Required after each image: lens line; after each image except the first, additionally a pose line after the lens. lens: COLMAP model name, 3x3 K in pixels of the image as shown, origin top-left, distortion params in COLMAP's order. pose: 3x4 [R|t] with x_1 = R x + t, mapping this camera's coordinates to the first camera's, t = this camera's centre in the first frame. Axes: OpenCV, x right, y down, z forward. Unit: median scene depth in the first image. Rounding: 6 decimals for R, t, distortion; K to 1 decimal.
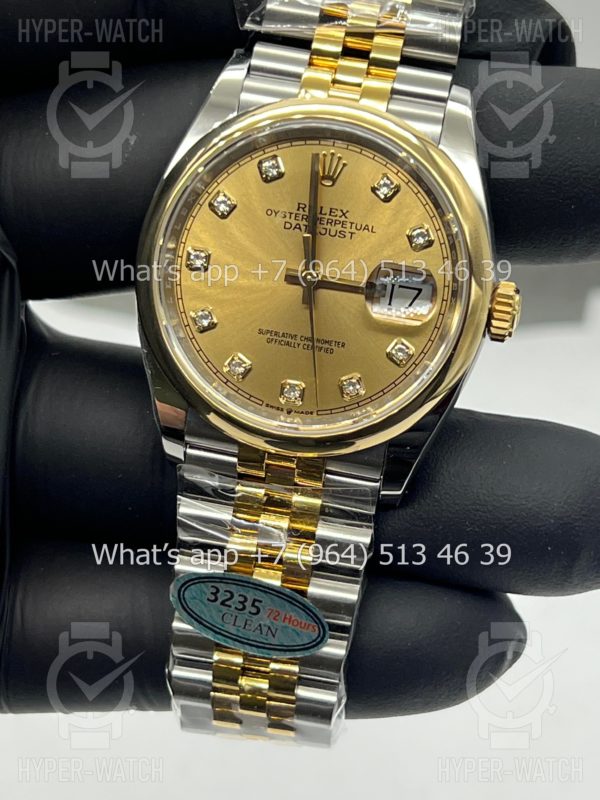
lens RADIAL K [[1807.0, 0, 302.1], [0, 1807.0, 378.3], [0, 0, 1]] dist [0.230781, 0.000000]
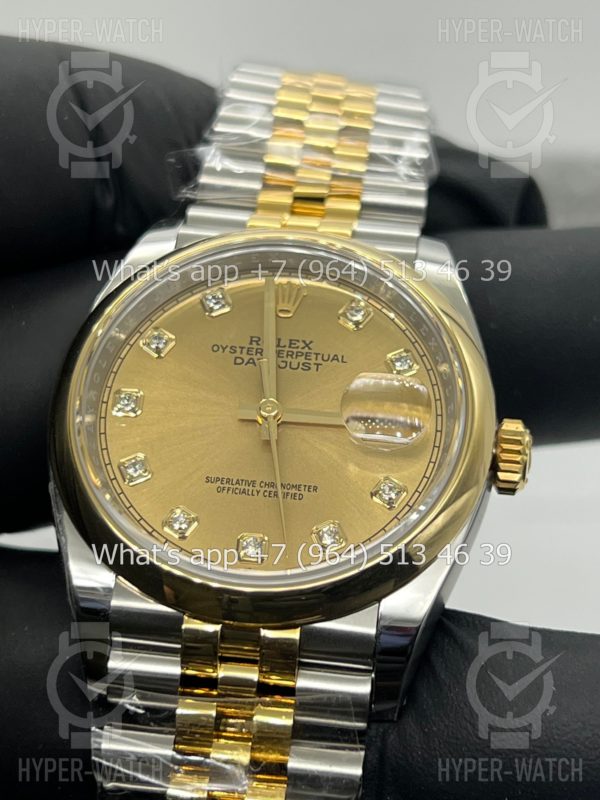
lens RADIAL K [[1807.0, 0, 294.7], [0, 1807.0, 399.6], [0, 0, 1]] dist [0.230781, 0.000000]
pose [[0.996571, -0.012833, 0.081739, -0.049491], [0.051911, 0.866253, -0.496901, 0.336161], [-0.064430, 0.499440, 0.863949, 0.302956]]
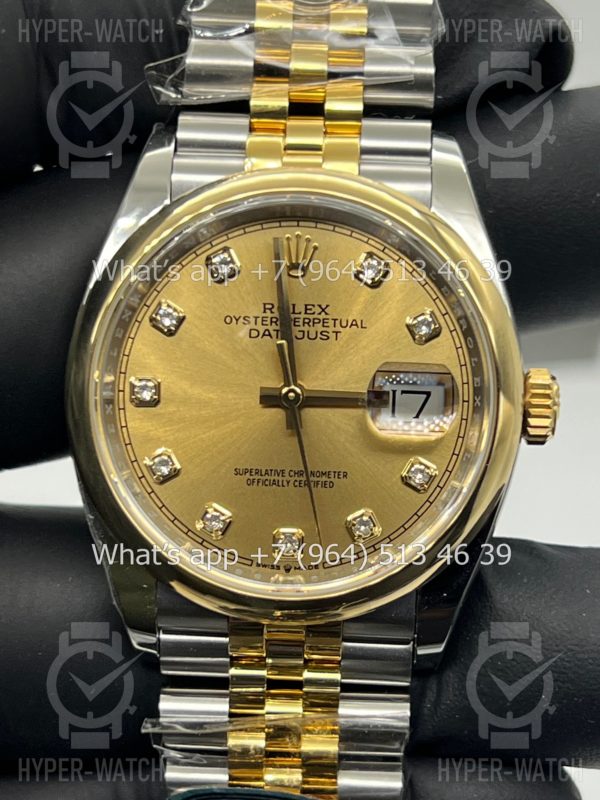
lens RADIAL K [[1807.0, 0, 301.4], [0, 1807.0, 430.4], [0, 0, 1]] dist [0.230781, 0.000000]
pose [[0.988764, -0.133036, 0.068166, -0.046468], [0.135882, 0.989959, -0.038949, -0.009528], [-0.062299, 0.047774, 0.996913, 0.219853]]
